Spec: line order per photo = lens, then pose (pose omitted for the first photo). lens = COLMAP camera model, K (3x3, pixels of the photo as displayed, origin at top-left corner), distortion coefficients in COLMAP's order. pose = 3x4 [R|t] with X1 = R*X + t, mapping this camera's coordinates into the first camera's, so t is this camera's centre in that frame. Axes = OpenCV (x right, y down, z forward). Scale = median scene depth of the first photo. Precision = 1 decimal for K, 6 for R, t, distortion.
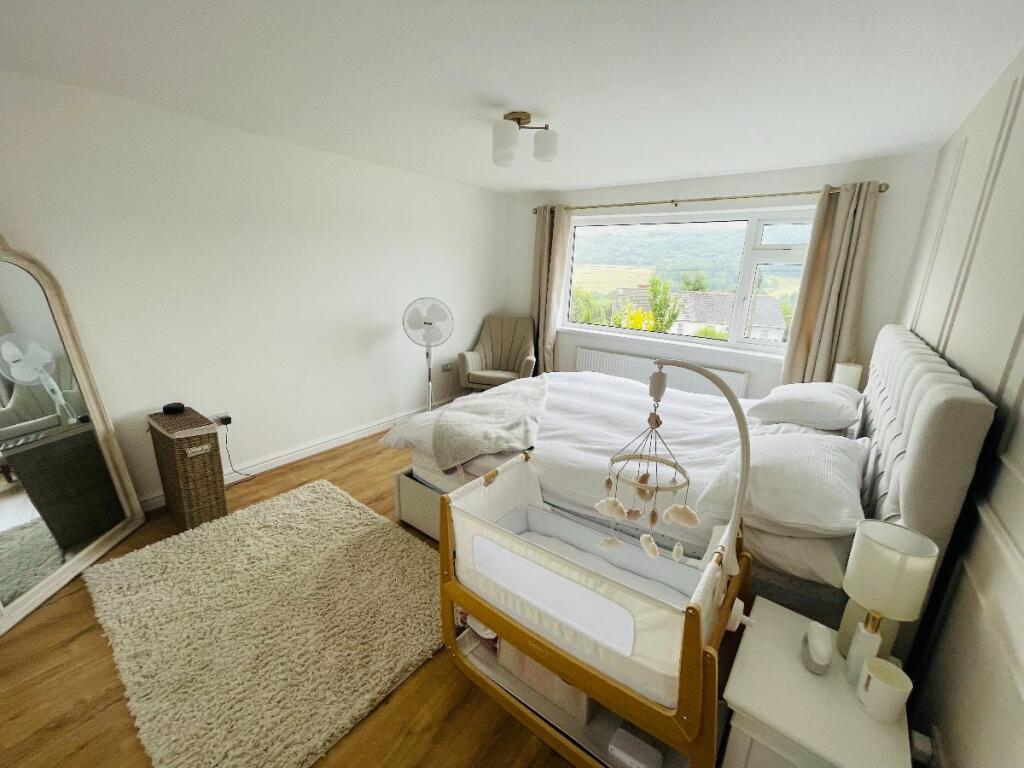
lens RADIAL K [[415.3, 0, 506.0], [0, 415.3, 380.2], [0, 0, 1]] dist [0.000641, -0.000196]
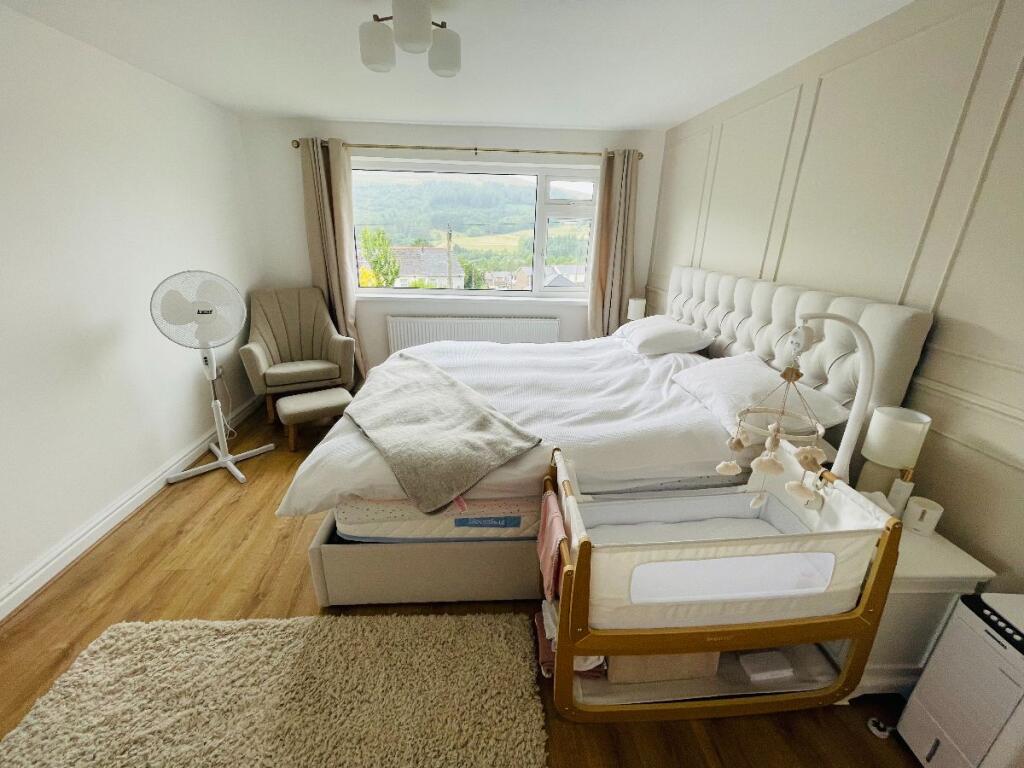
lens RADIAL K [[415.3, 0, 511.8], [0, 415.3, 381.4], [0, 0, 1]] dist [0.000641, -0.000196]
pose [[0.750154, -0.238504, 0.616753, -0.335238], [0.174239, 0.971022, 0.163577, -0.073584], [-0.637894, -0.015245, 0.769973, 0.274020]]
